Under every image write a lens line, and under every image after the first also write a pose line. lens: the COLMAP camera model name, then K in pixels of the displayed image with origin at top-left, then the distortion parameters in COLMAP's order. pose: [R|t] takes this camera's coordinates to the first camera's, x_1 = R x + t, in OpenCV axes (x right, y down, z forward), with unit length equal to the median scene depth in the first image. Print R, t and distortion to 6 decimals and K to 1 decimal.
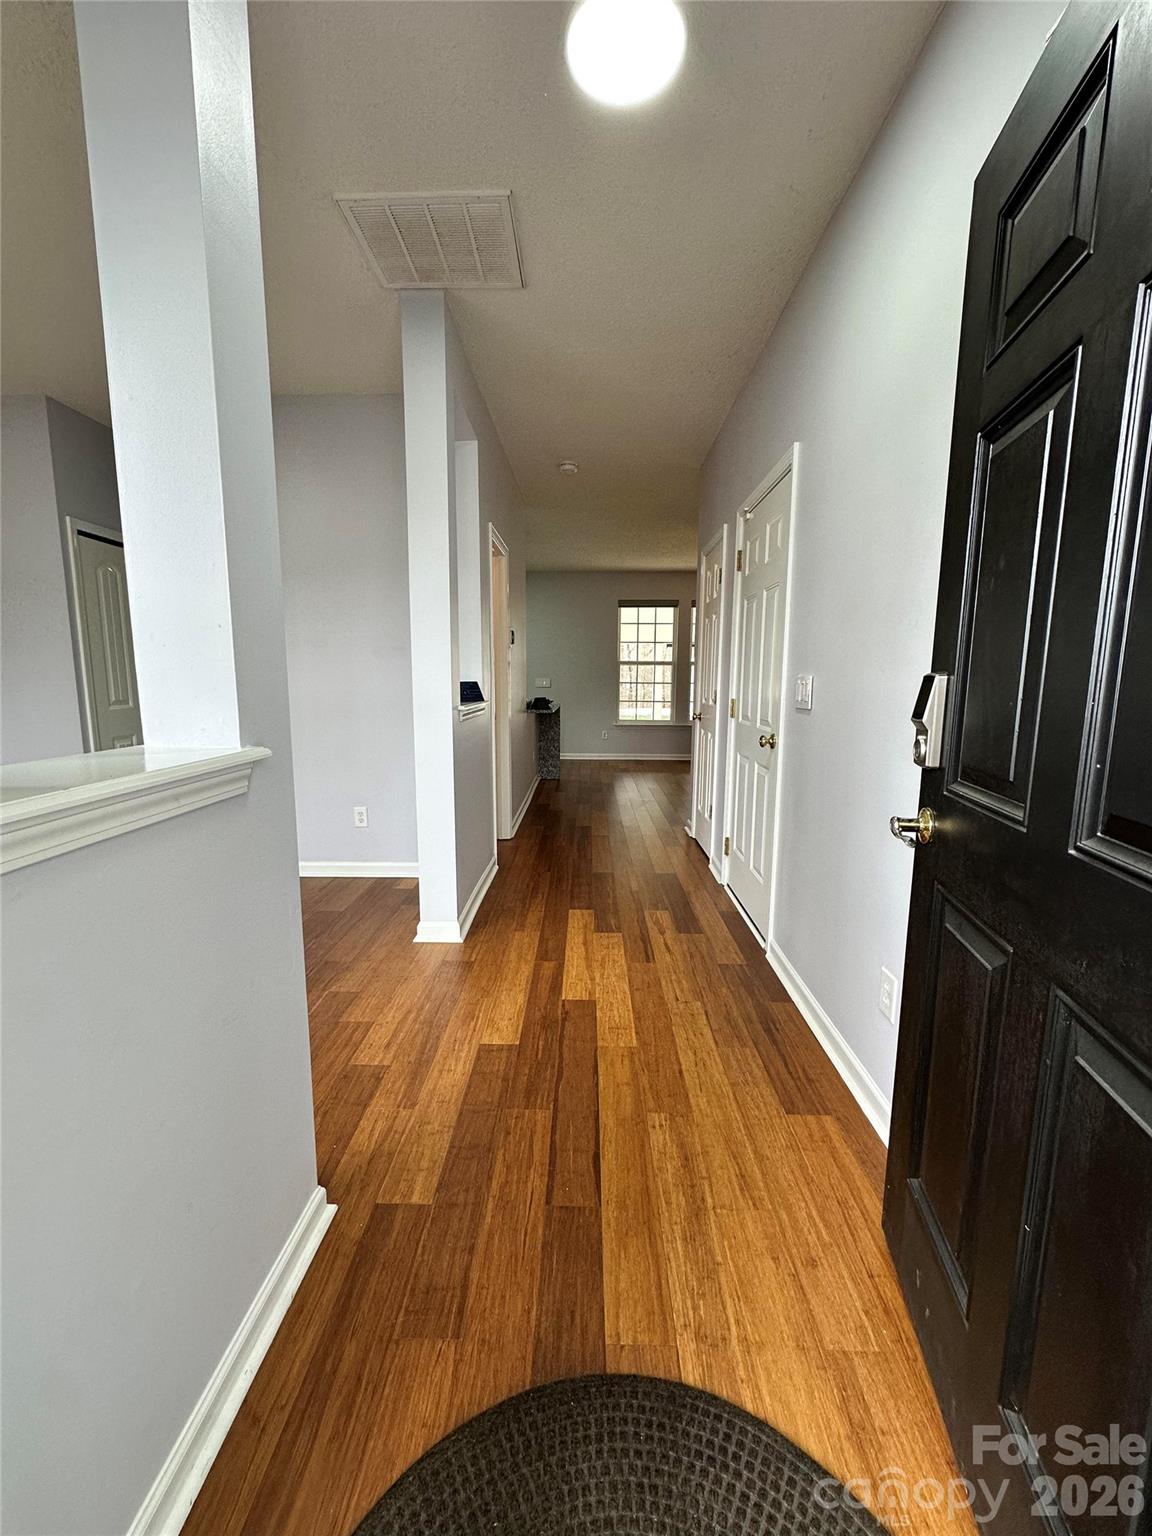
lens RADIAL K [[614.9, 0, 576.4], [0, 614.9, 759.3], [0, 0, 1]] dist [-0.004169, 0.000471]
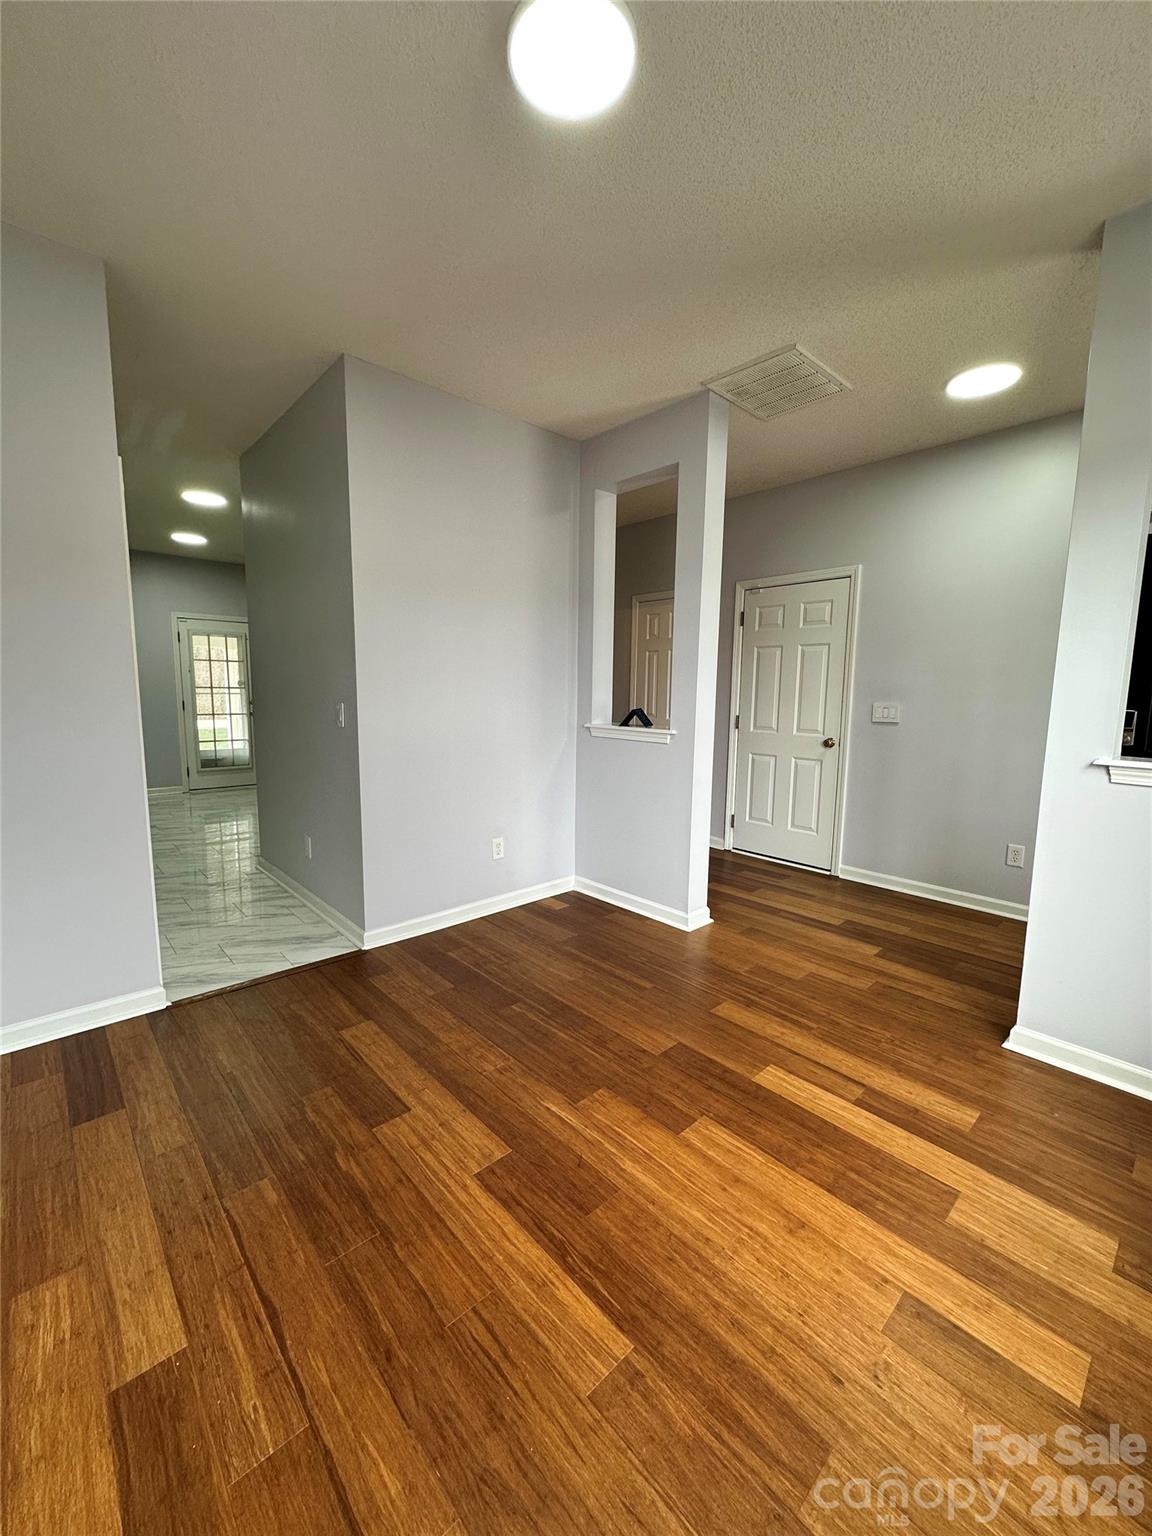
lens RADIAL K [[614.9, 0, 576.1], [0, 614.9, 768.4], [0, 0, 1]] dist [-0.004169, 0.000471]
pose [[0.723922, -0.081602, 0.685039, -1.247380], [0.103648, 0.994574, 0.008943, -0.031017], [-0.682051, 0.064529, 0.728452, 0.334750]]
